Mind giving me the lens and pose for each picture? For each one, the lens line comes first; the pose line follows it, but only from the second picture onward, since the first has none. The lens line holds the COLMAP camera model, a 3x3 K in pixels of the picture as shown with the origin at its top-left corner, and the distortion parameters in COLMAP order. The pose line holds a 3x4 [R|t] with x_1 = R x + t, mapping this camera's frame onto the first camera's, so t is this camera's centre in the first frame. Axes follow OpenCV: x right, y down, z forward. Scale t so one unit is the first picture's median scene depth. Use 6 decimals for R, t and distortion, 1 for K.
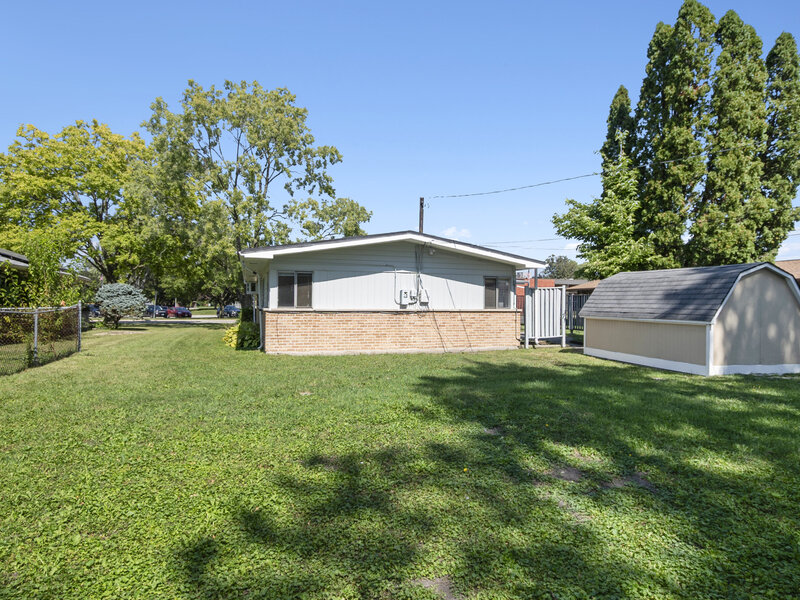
lens RADIAL K [[474.7, 0, 400.0], [0, 474.7, 300.0], [0, 0, 1]] dist [0.001466, 0.001139]
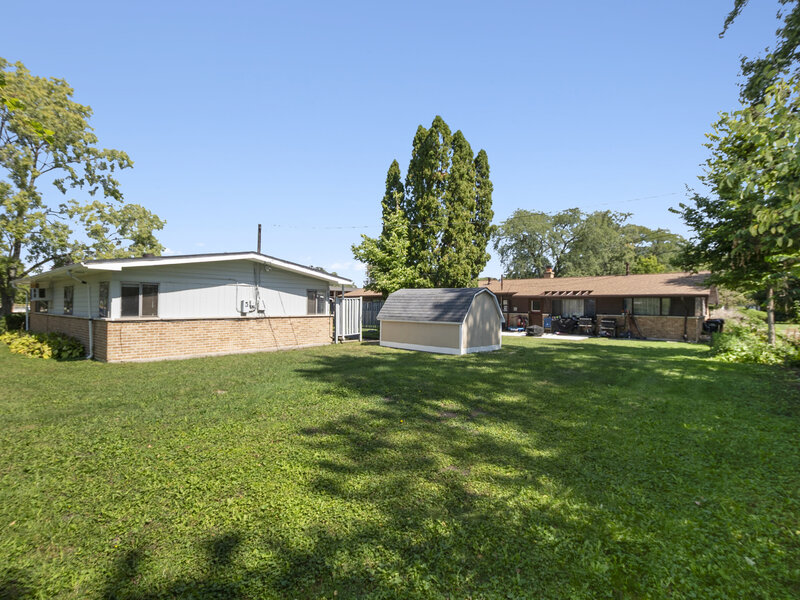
lens RADIAL K [[397.4, 0, 403.9], [0, 397.4, 299.9], [0, 0, 1]] dist [0.003320, 0.000477]
pose [[0.849549, 0.004649, 0.527490, -0.177412], [-0.002696, 0.999986, -0.004471, -0.018301], [-0.527503, 0.002376, 0.849550, -0.057871]]
